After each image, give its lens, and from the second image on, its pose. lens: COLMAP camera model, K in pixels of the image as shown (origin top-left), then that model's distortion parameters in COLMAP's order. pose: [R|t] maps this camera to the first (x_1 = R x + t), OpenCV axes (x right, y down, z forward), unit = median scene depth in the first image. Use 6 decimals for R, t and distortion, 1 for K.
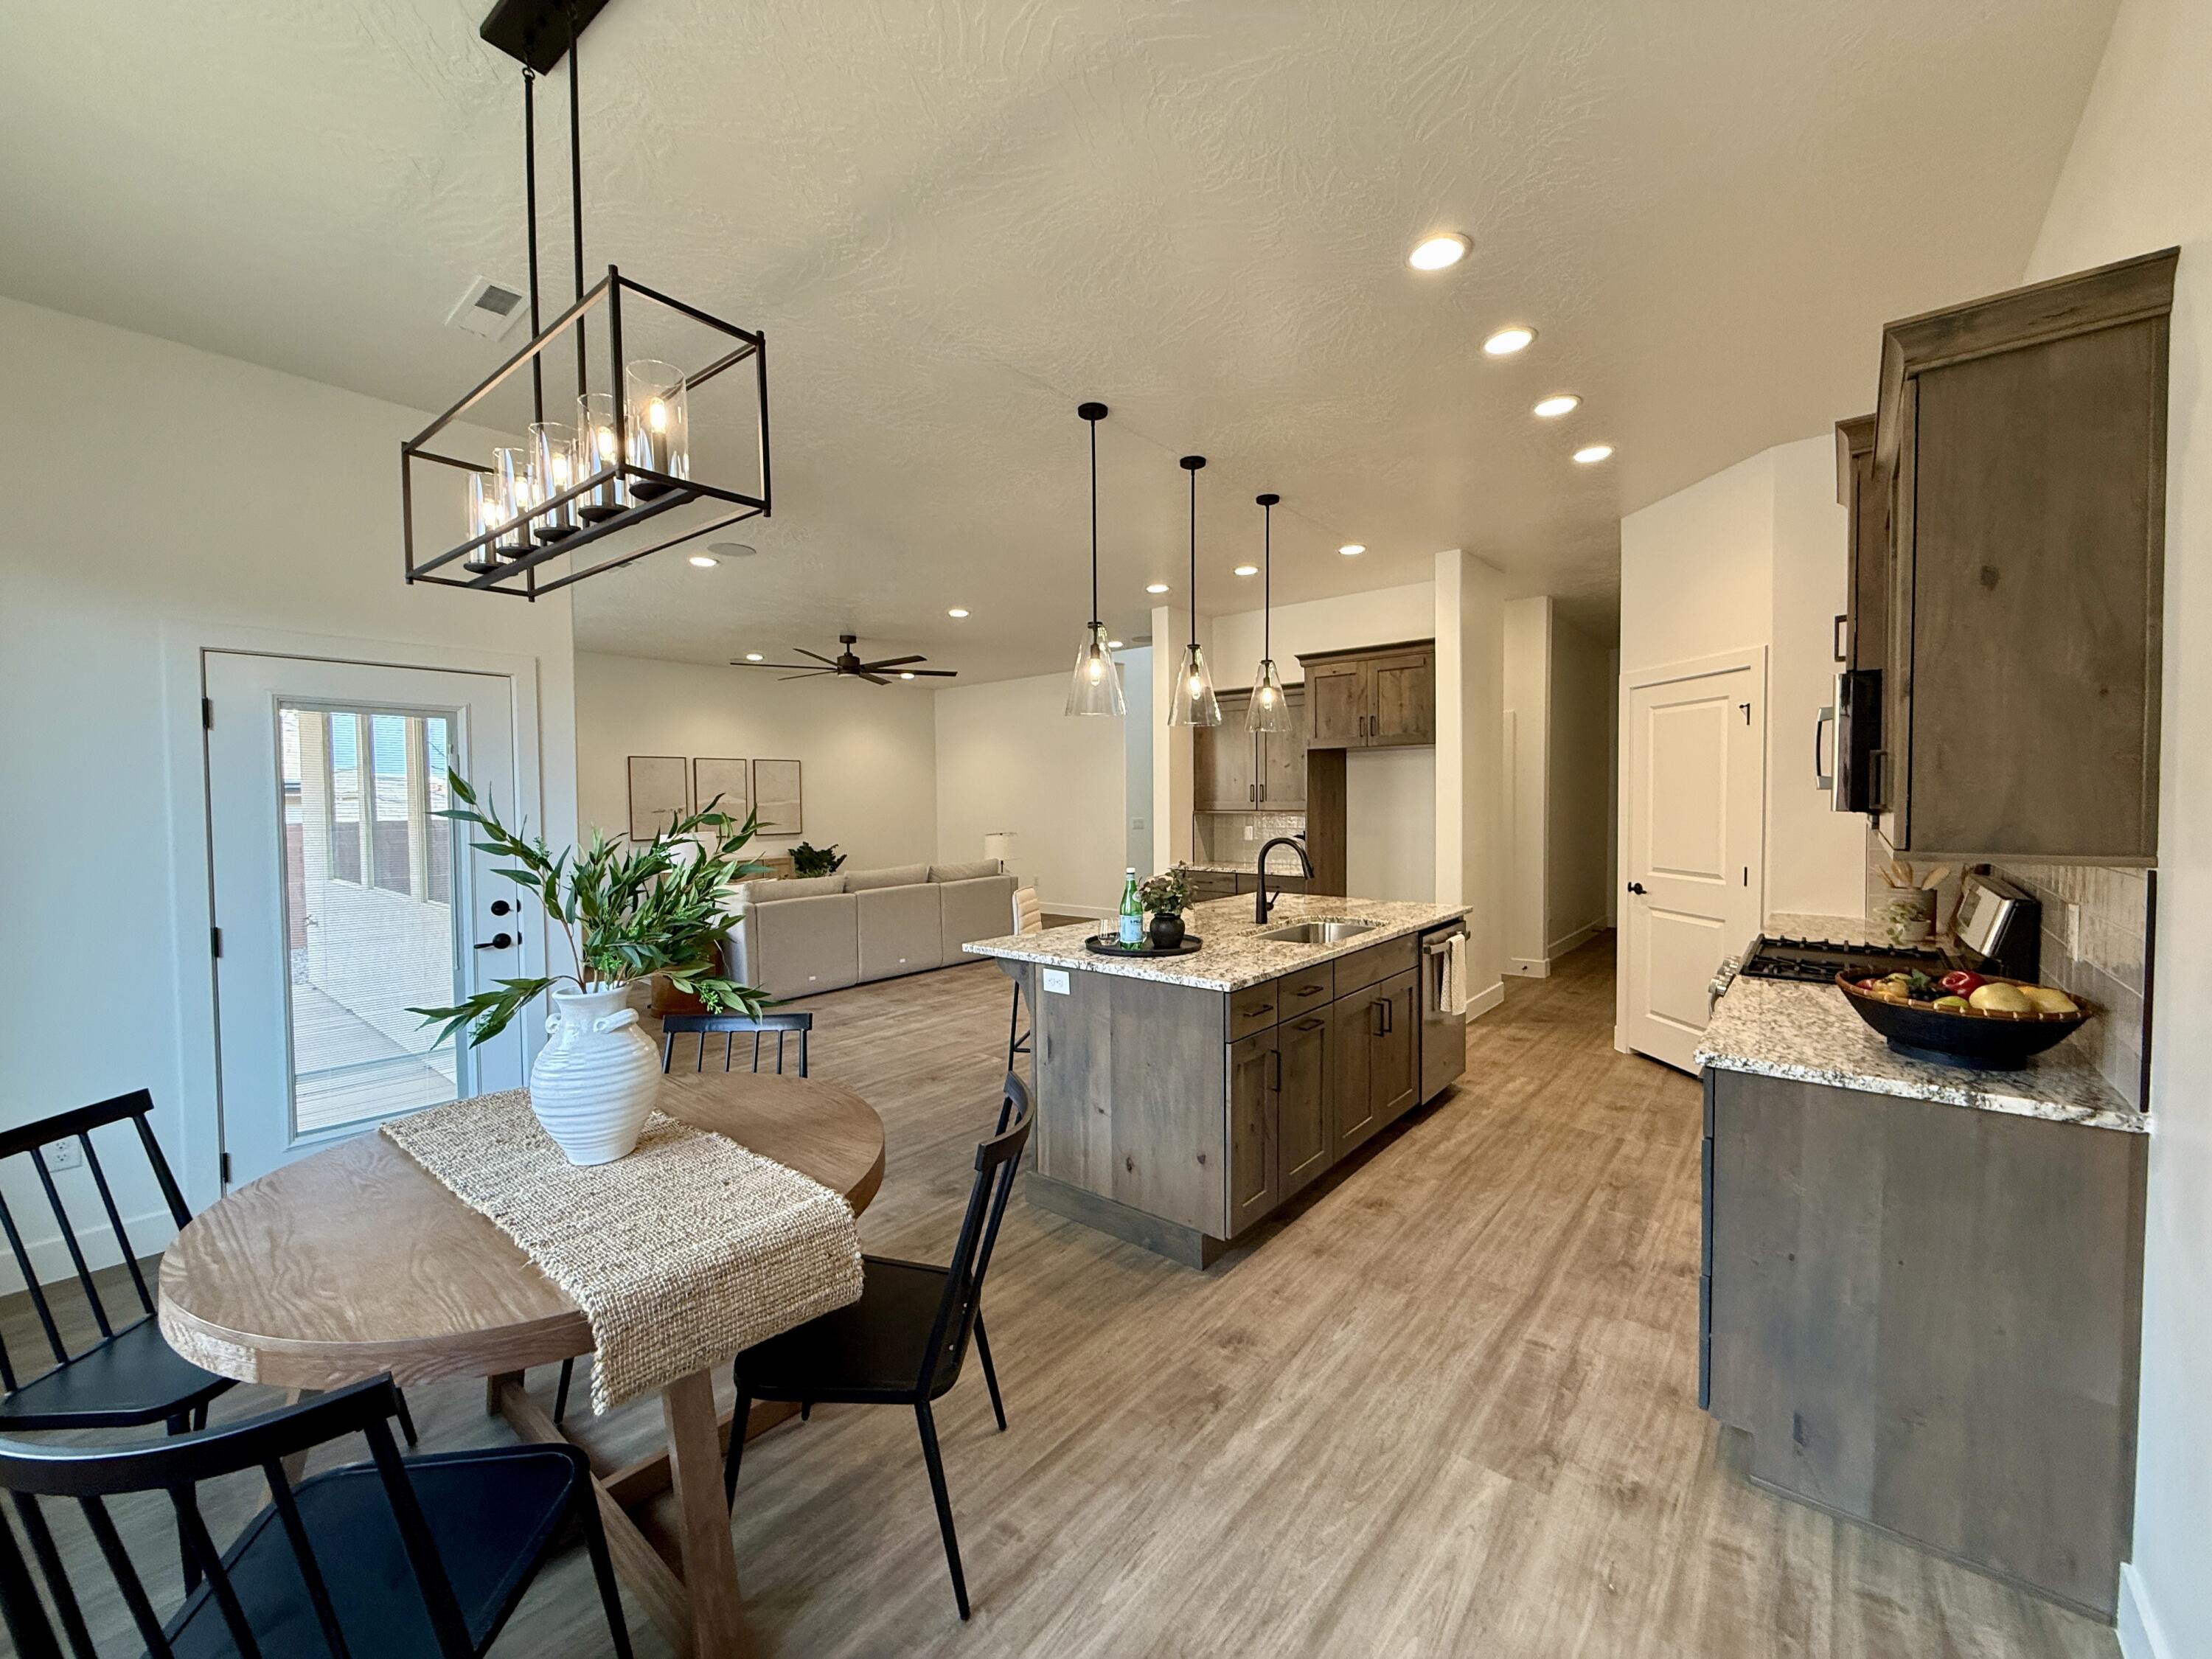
lens RADIAL K [[875.9, 0, 1099.2], [0, 875.9, 827.6], [0, 0, 1]] dist [-0.000195, -0.000093]
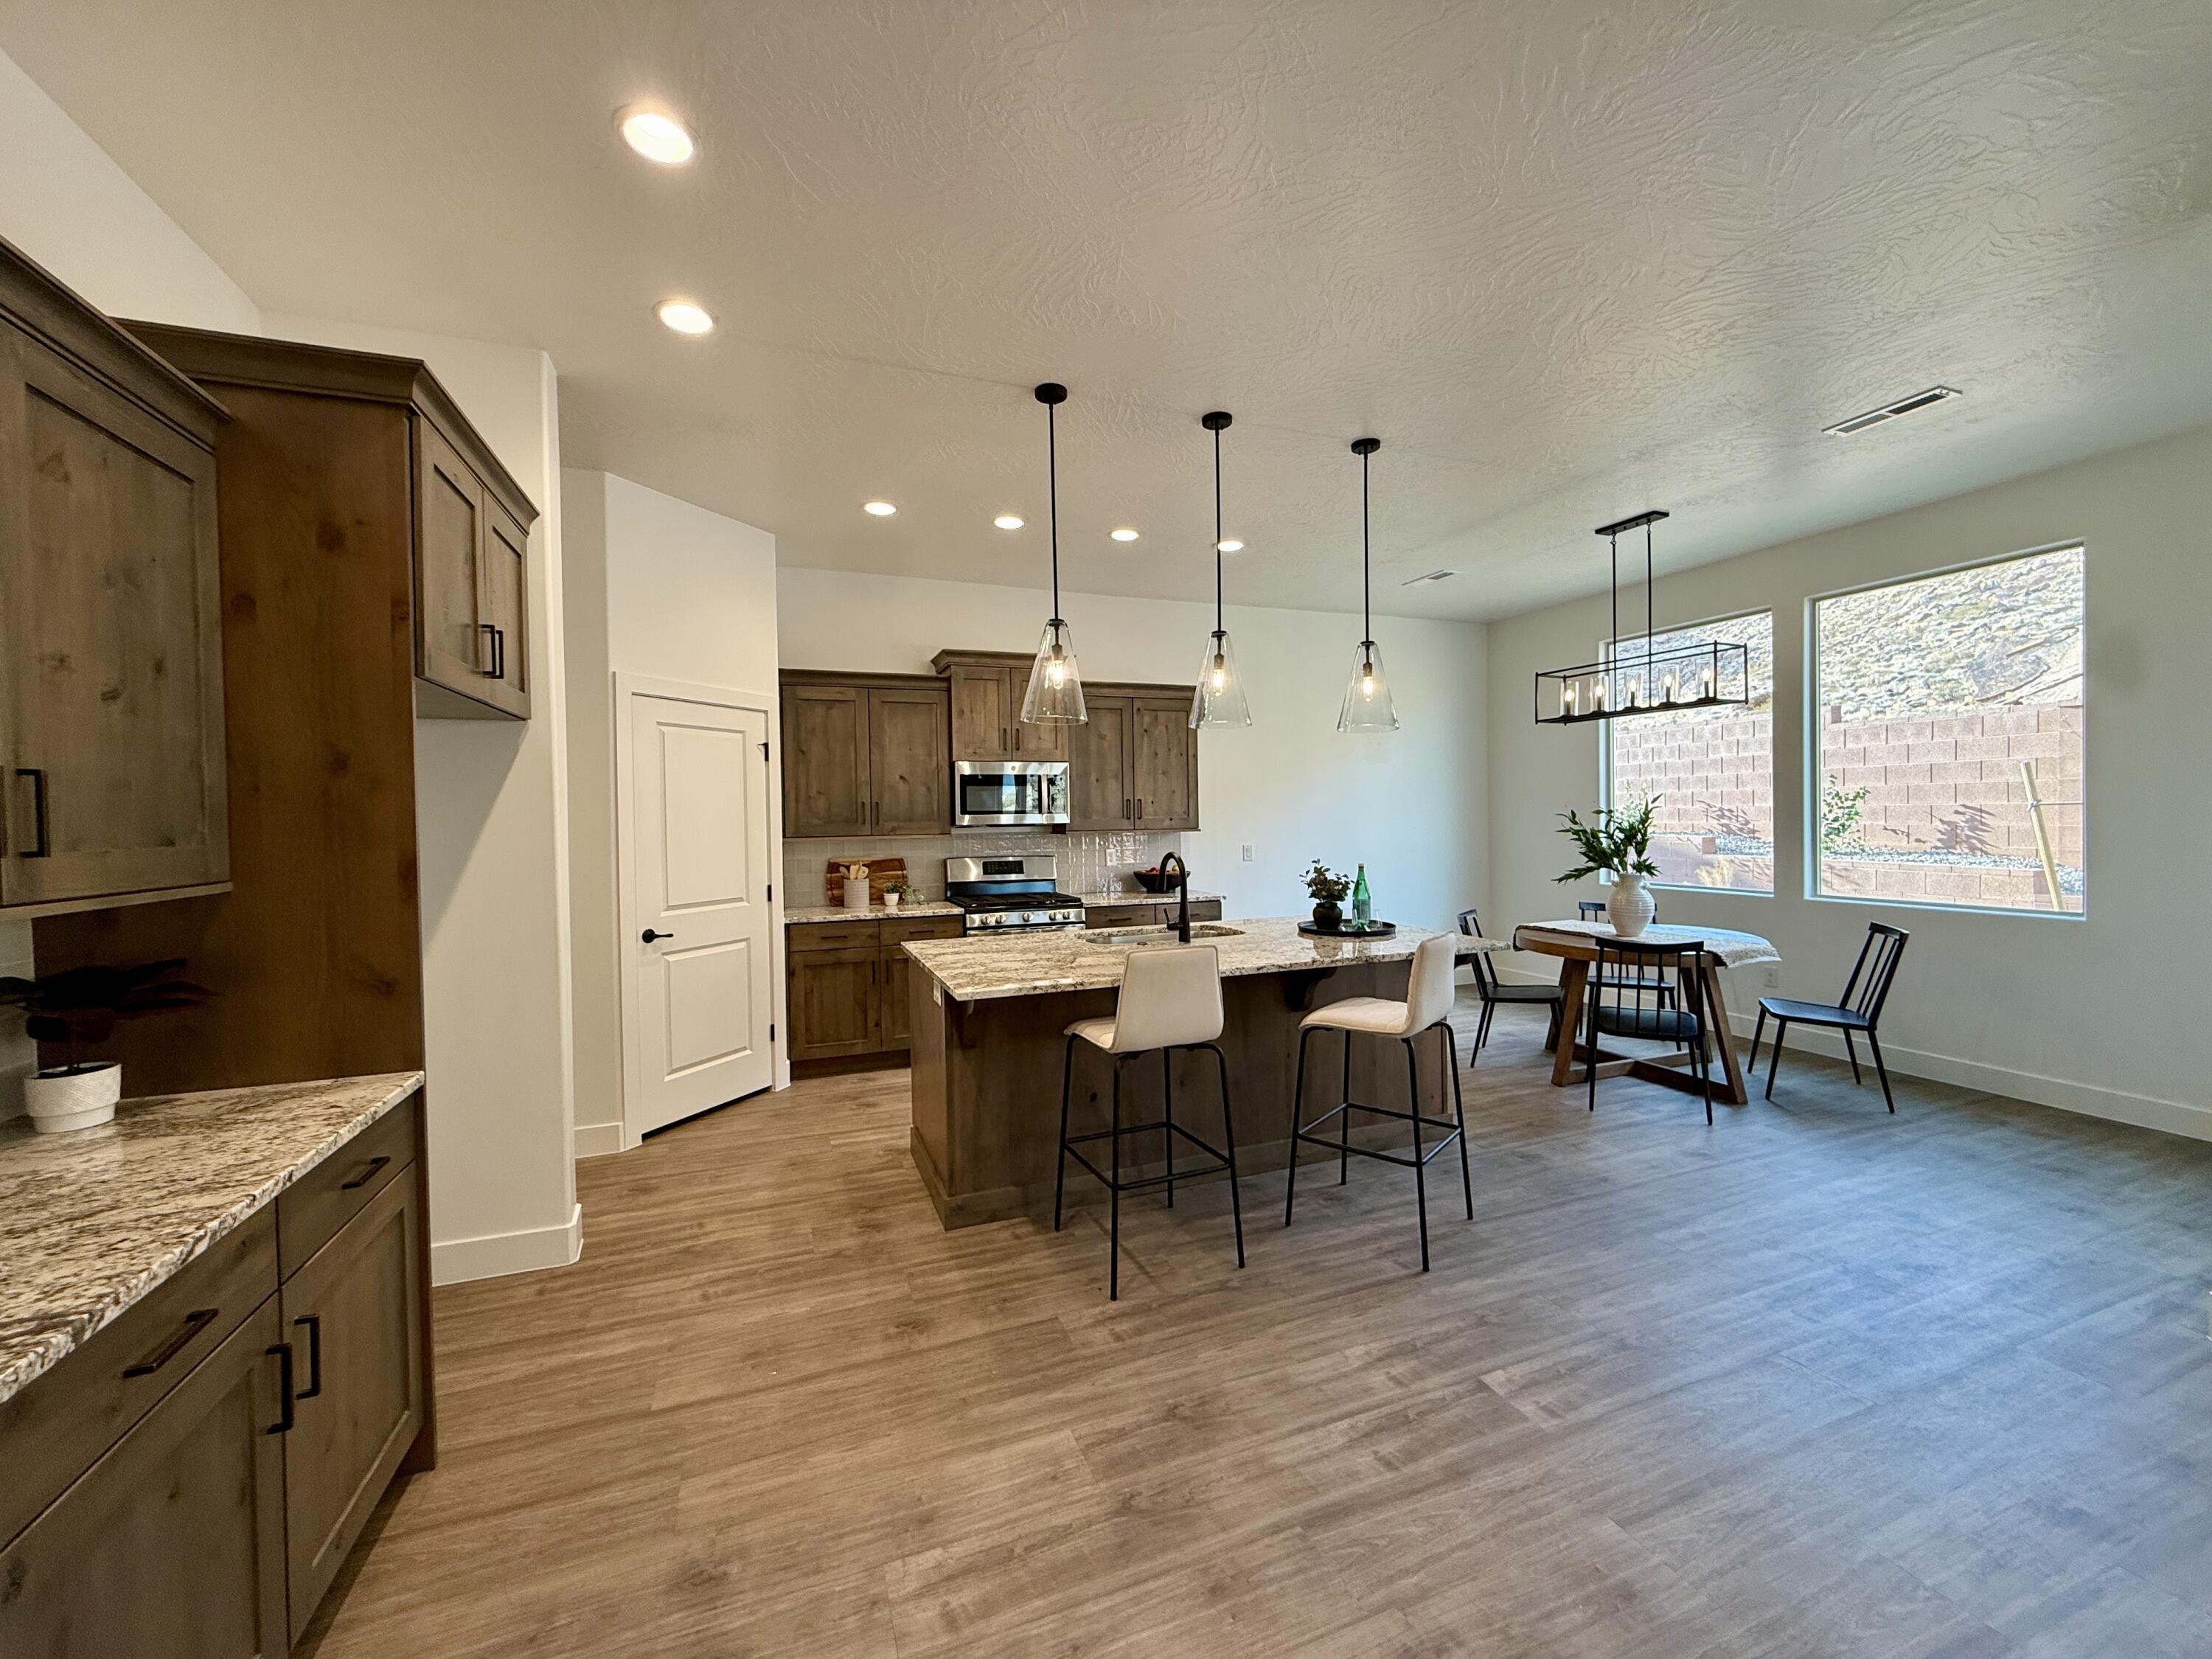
lens RADIAL K [[875.9, 0, 1101.8], [0, 875.9, 825.0], [0, 0, 1]] dist [-0.000195, -0.000093]
pose [[-0.876434, 0.018334, 0.481173, -0.258230], [0.041440, 0.998439, 0.037438, -0.076420], [-0.479736, 0.052751, -0.875826, 2.360108]]
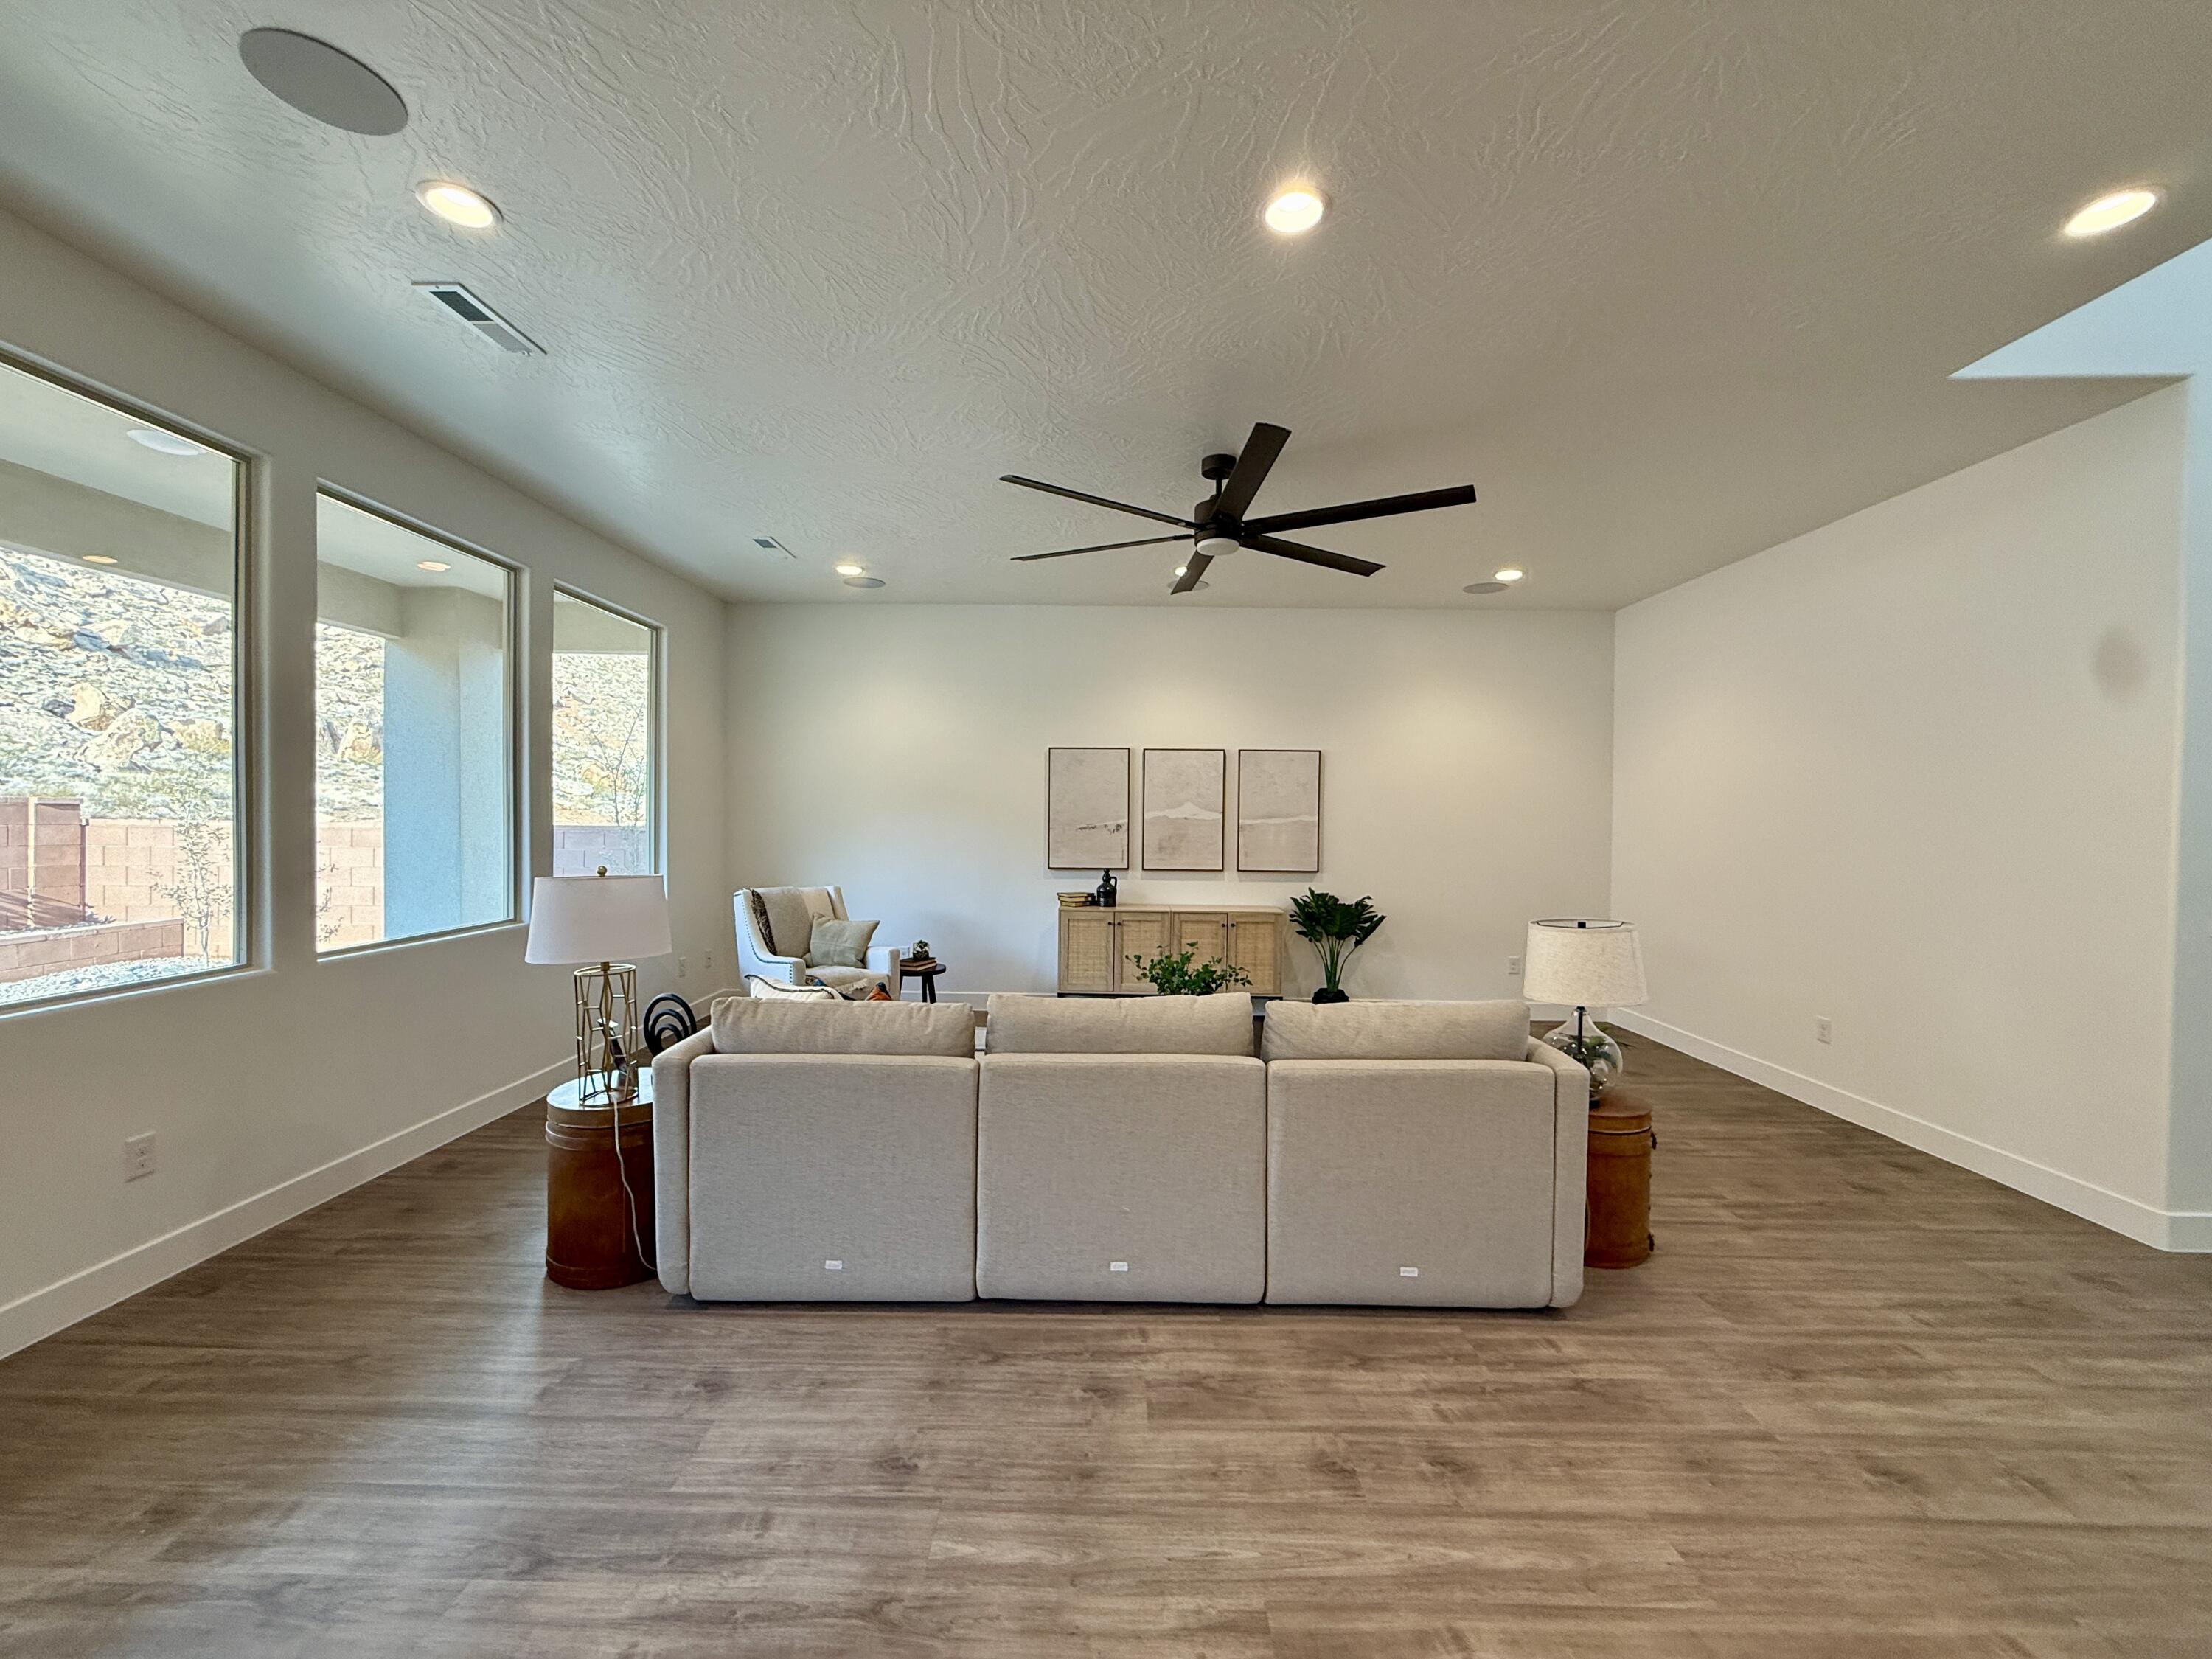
lens RADIAL K [[875.9, 0, 1102.5], [0, 875.9, 818.4], [0, 0, 1]] dist [-0.000195, -0.000093]
pose [[0.636043, 0.021755, -0.771347, 0.097538], [-0.046712, 0.998855, -0.010347, -0.058165], [0.770238, 0.042613, 0.636331, 1.762452]]
